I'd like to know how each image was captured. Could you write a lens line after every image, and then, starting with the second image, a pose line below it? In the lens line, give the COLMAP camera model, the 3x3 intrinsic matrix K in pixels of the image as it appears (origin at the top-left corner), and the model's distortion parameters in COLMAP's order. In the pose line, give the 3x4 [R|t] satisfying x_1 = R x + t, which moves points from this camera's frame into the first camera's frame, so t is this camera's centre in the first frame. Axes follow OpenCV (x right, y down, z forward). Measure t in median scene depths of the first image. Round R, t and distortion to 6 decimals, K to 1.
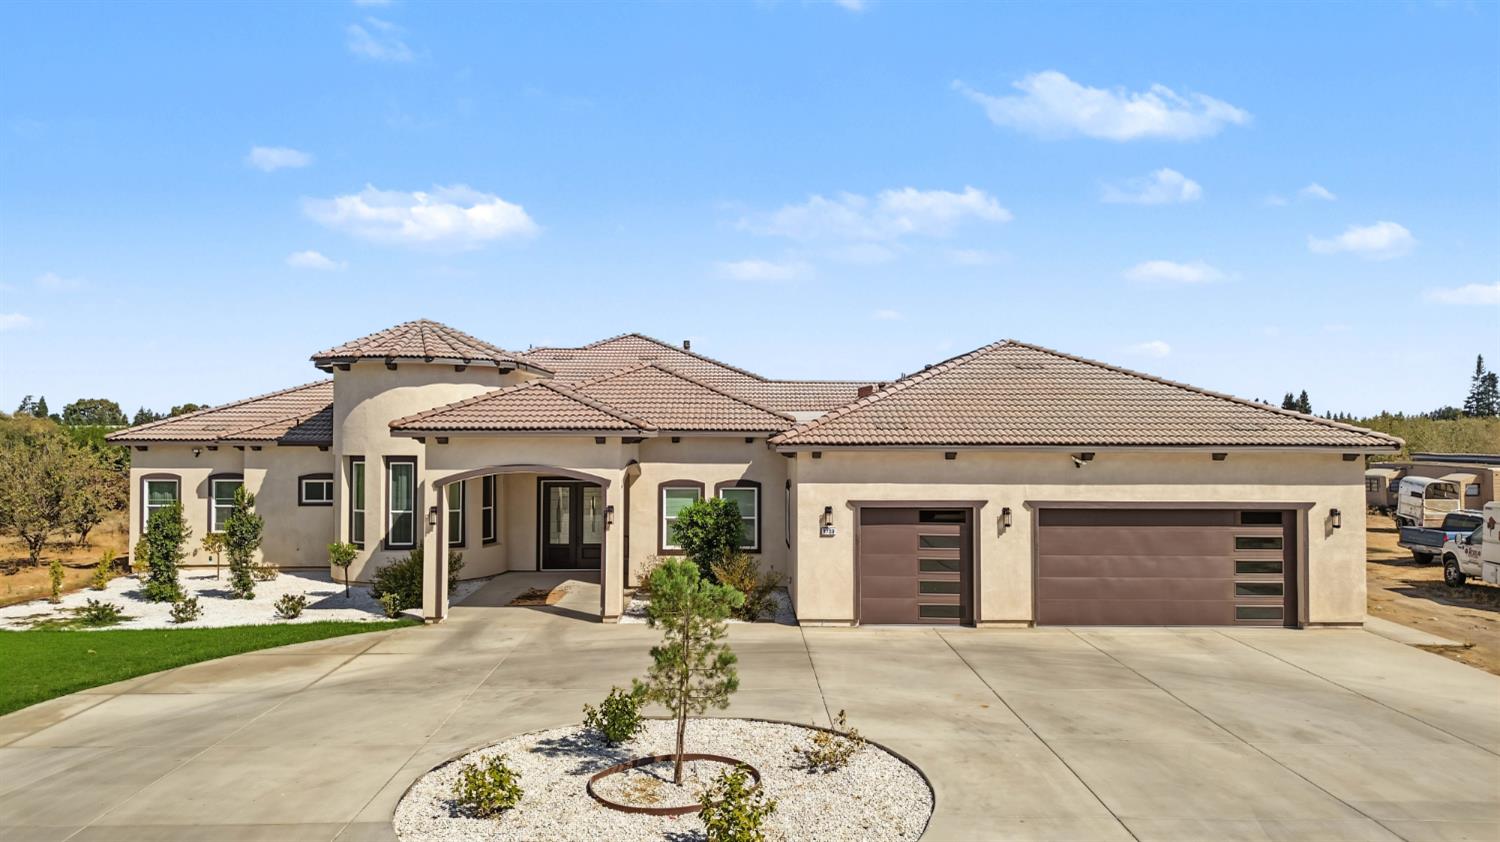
lens RADIAL K [[1059.9, 0, 750.3], [0, 1059.9, 420.1], [0, 0, 1]] dist [0.071324, -0.065066]
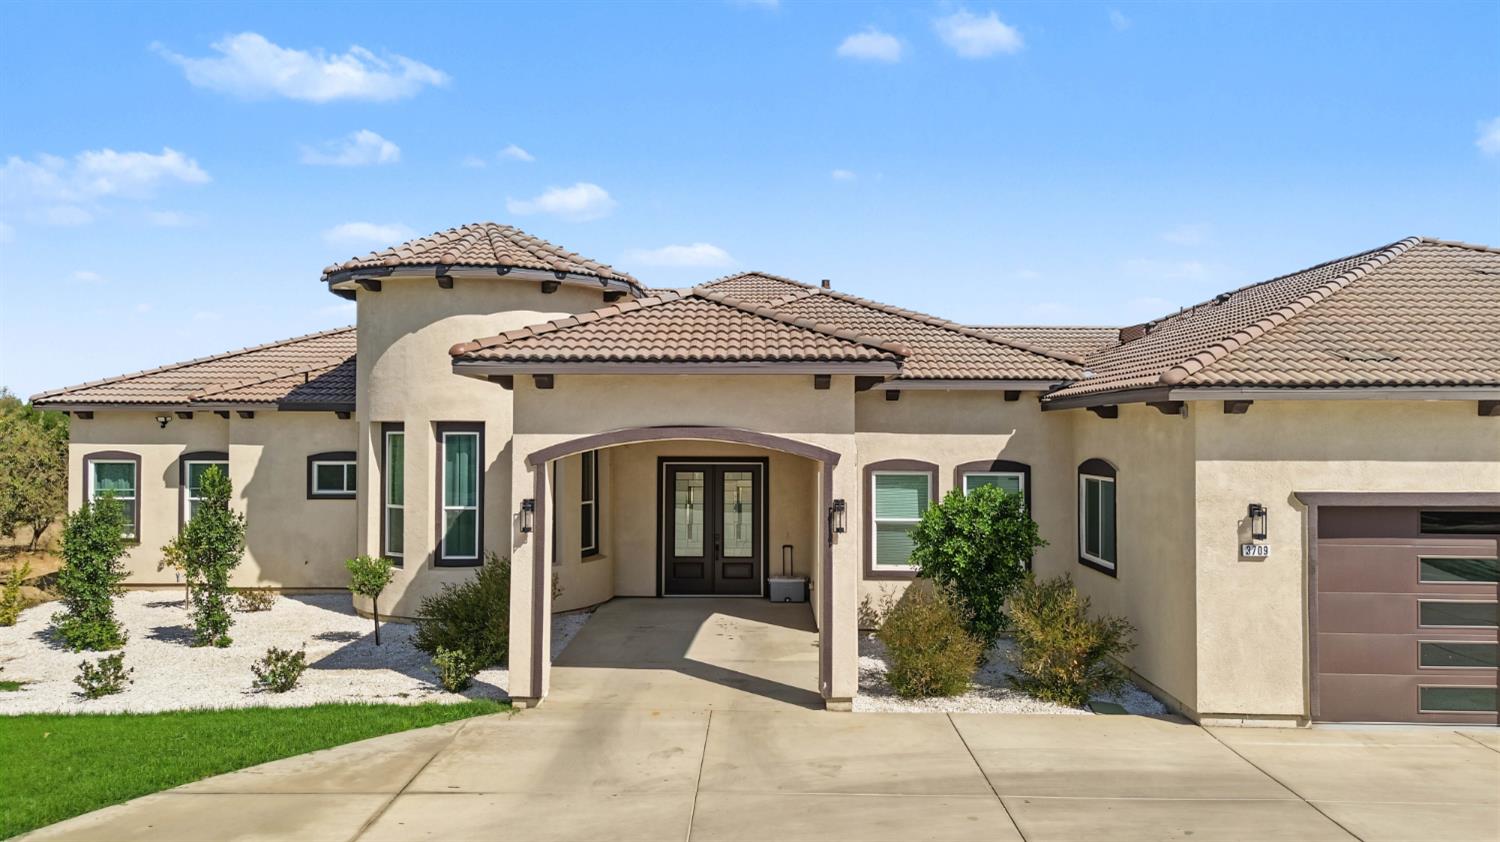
lens RADIAL K [[1059.9, 0, 751.7], [0, 1059.9, 419.1], [0, 0, 1]] dist [0.071324, -0.065066]
pose [[0.999652, 0.001273, -0.026352, -0.163098], [-0.001215, 0.999997, 0.002228, 0.036992], [0.026355, -0.002195, 0.999650, 0.440024]]
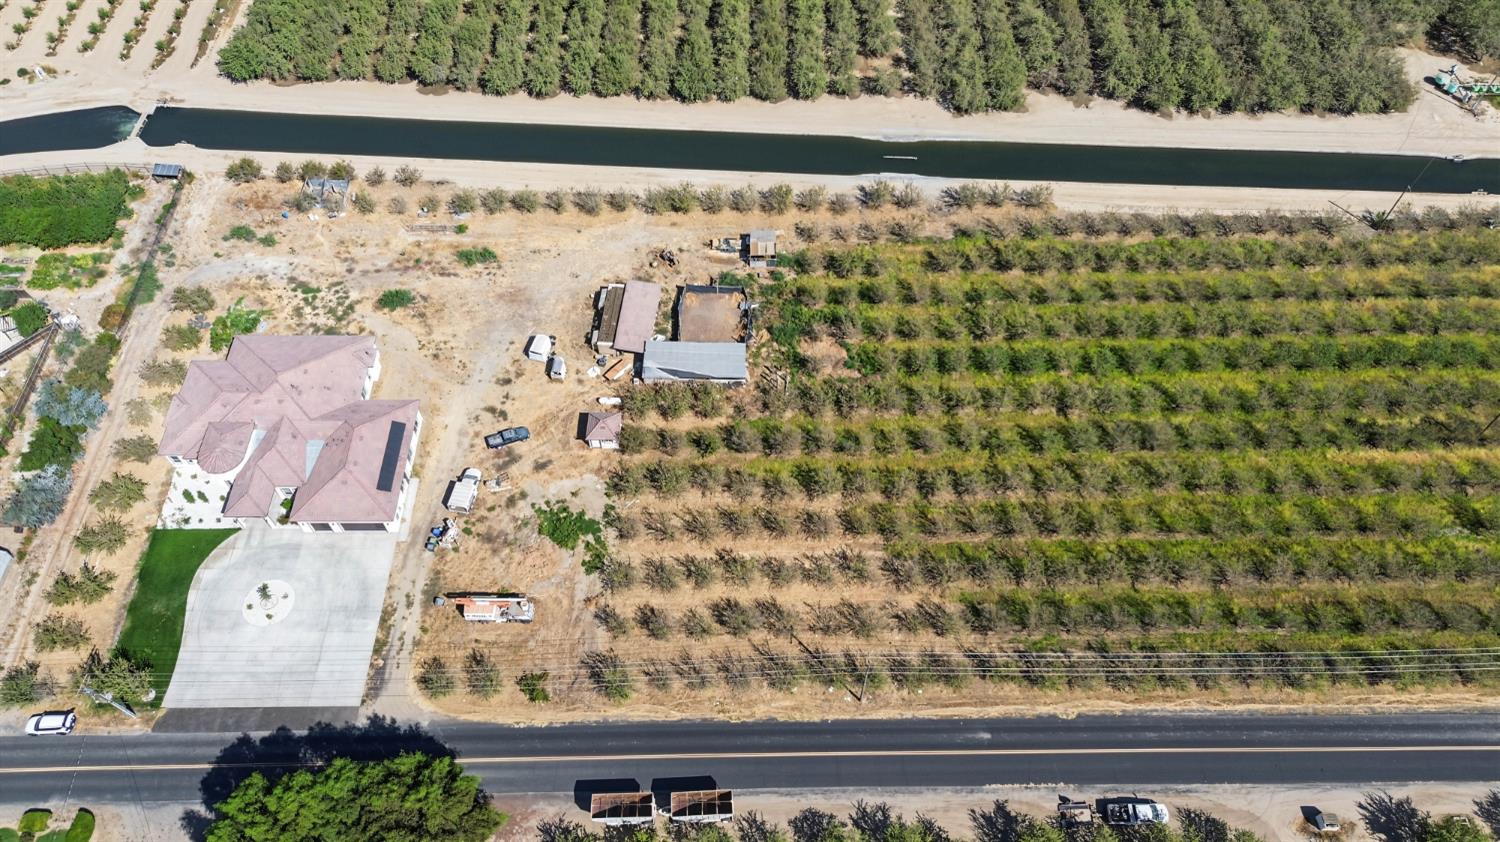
lens RADIAL K [[1059.9, 0, 746.2], [0, 1059.9, 424.2], [0, 0, 1]] dist [0.071324, -0.065066]
pose [[0.999826, 0.012108, -0.014164, 2.574452], [0.005166, 0.550219, 0.835005, -5.103479], [0.017904, -0.834933, 0.550060, -1.754415]]
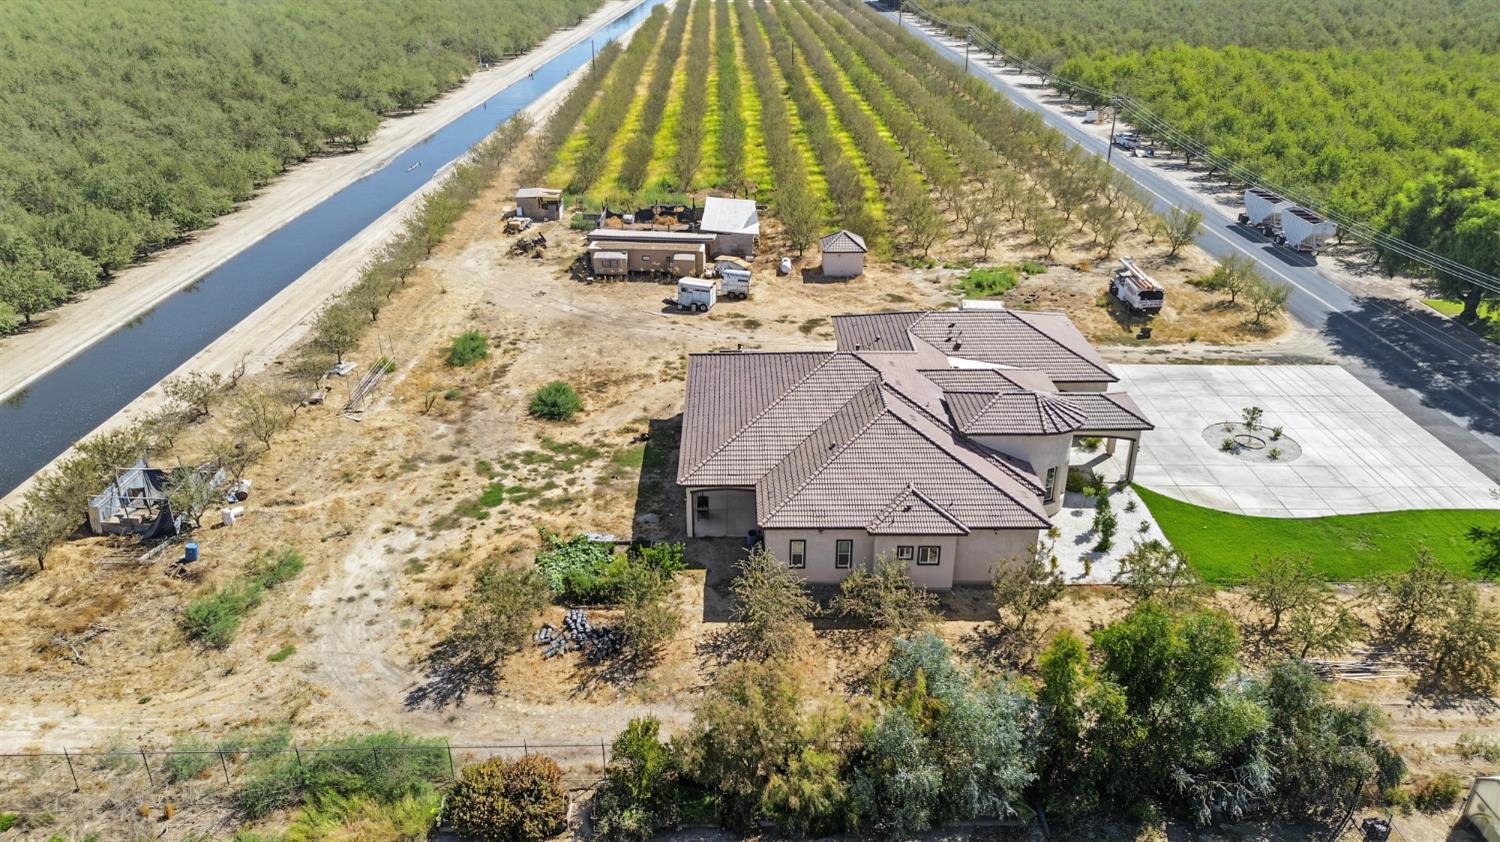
lens RADIAL K [[1059.9, 0, 756.6], [0, 1059.9, 425.2], [0, 0, 1]] dist [0.071324, -0.065066]
pose [[-0.004425, -0.439081, 0.898436, -2.892200], [-0.016315, 0.898357, 0.438962, -1.239086], [-0.999857, -0.012715, -0.011139, 2.065607]]
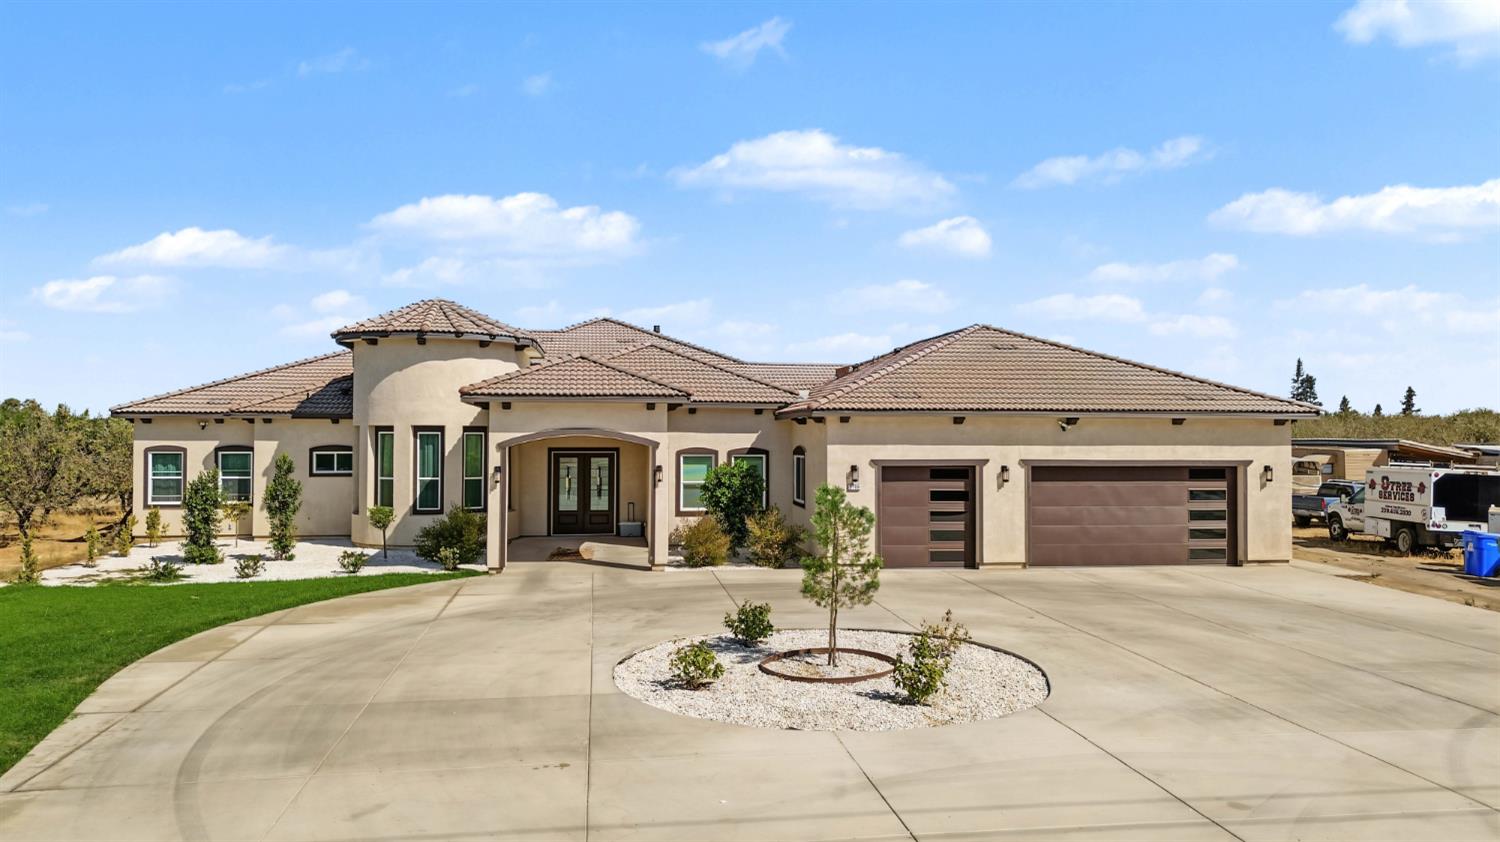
lens RADIAL K [[1059.9, 0, 751.0], [0, 1059.9, 423.5], [0, 0, 1]] dist [0.071324, -0.065066]
pose [[0.992096, 0.002123, 0.125467, -0.175005], [-0.002647, 0.999988, 0.004015, 0.031928], [-0.125457, -0.004315, 0.992090, -0.111251]]
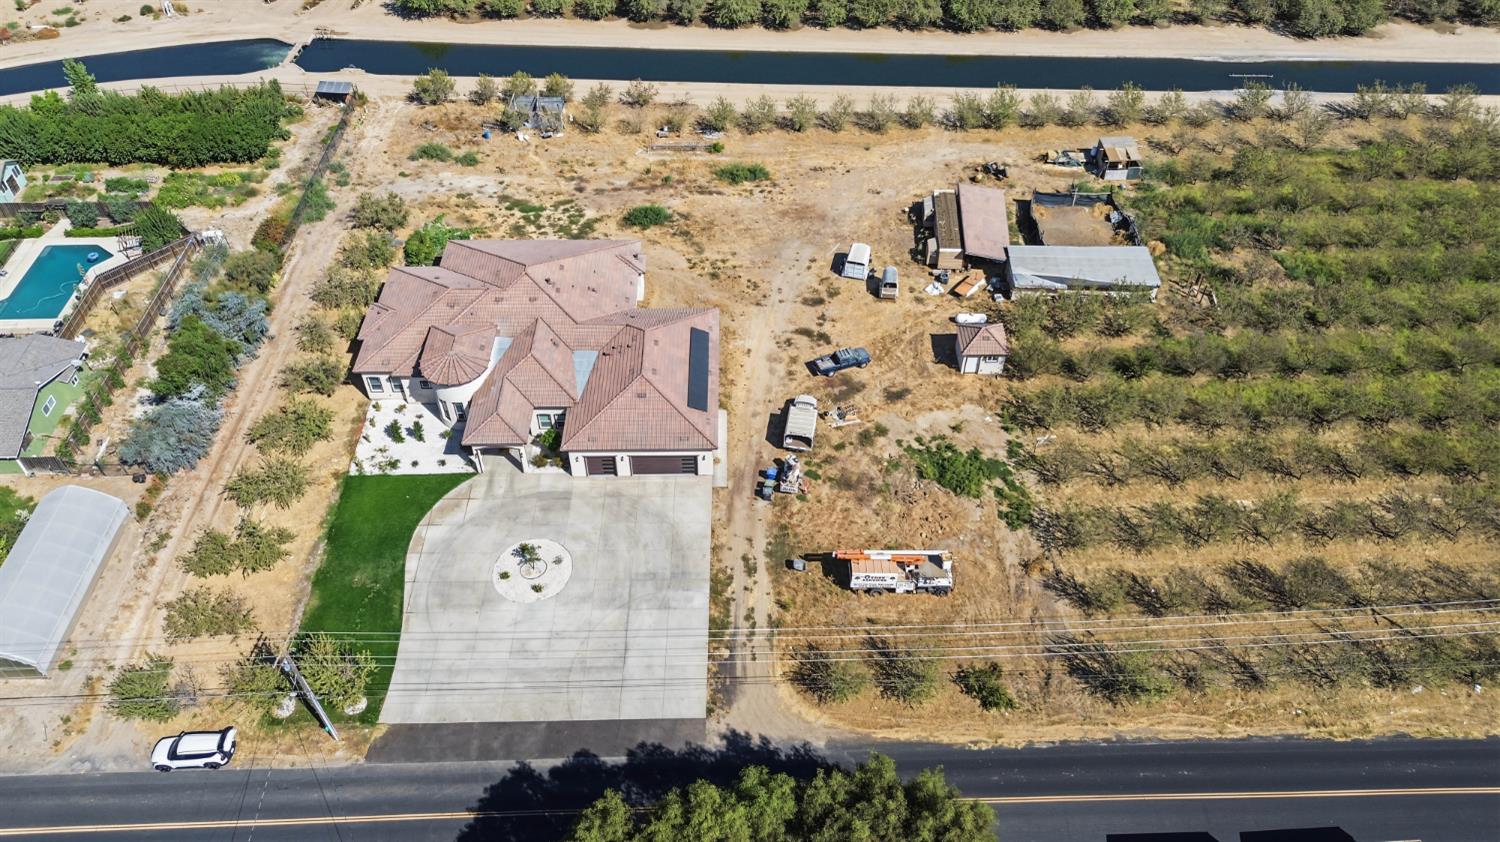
lens RADIAL K [[1059.9, 0, 749.9], [0, 1059.9, 420.9], [0, 0, 1]] dist [0.071324, -0.065066]
pose [[0.999999, 0.001278, 0.001022, 0.696396], [-0.001625, 0.702010, 0.712165, -2.761832], [0.000193, -0.712166, 0.702011, -1.637986]]
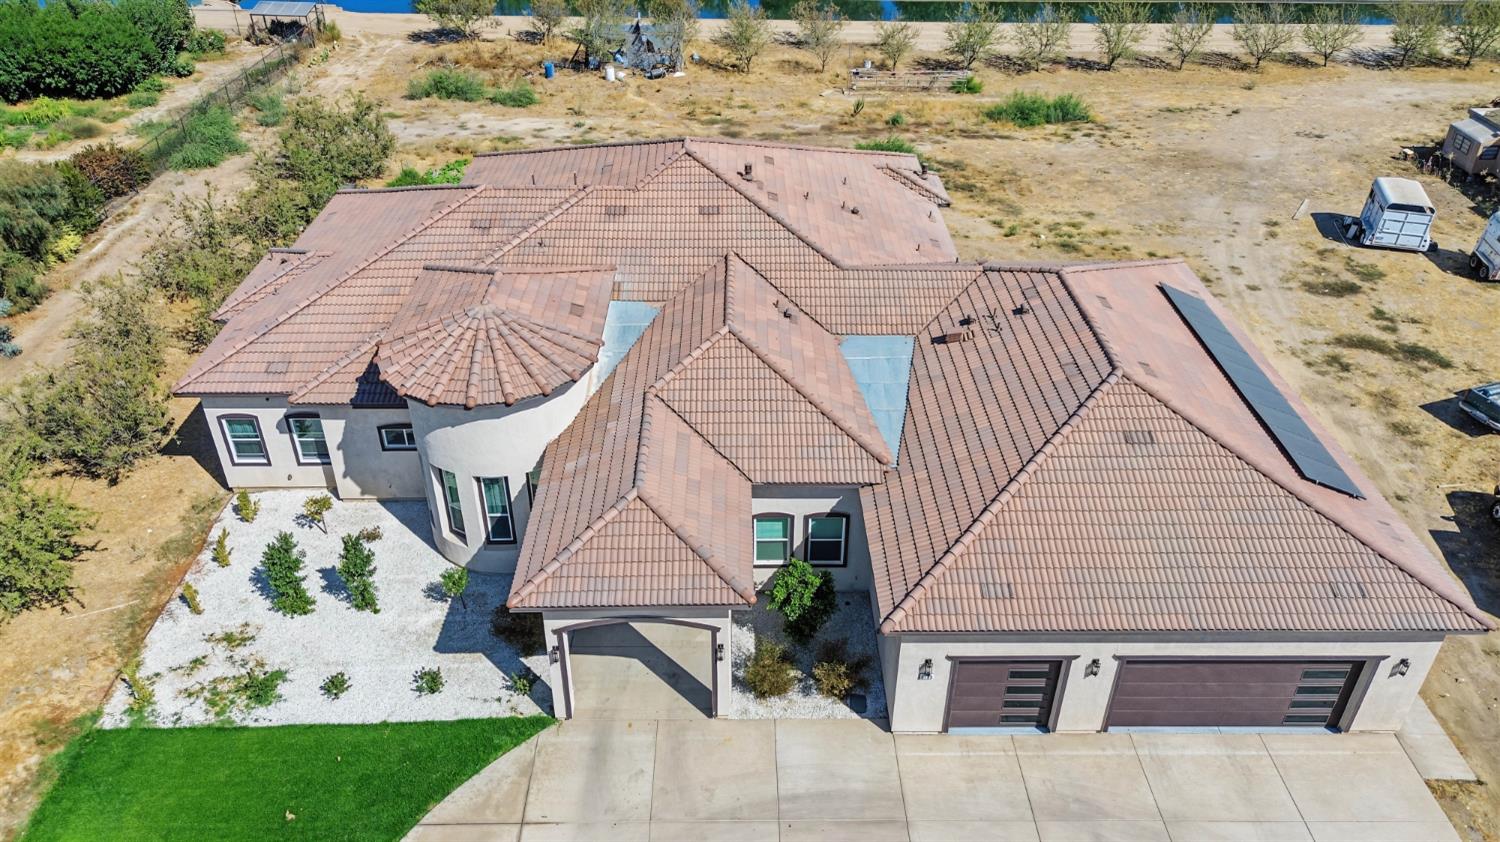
lens RADIAL K [[1059.9, 0, 749.7], [0, 1059.9, 421.2], [0, 0, 1]] dist [0.071324, -0.065066]
pose [[0.999998, 0.002054, 0.000821, -0.103964], [-0.002163, 0.829463, 0.558558, -0.694342], [0.000466, -0.558558, 0.829465, 0.243891]]
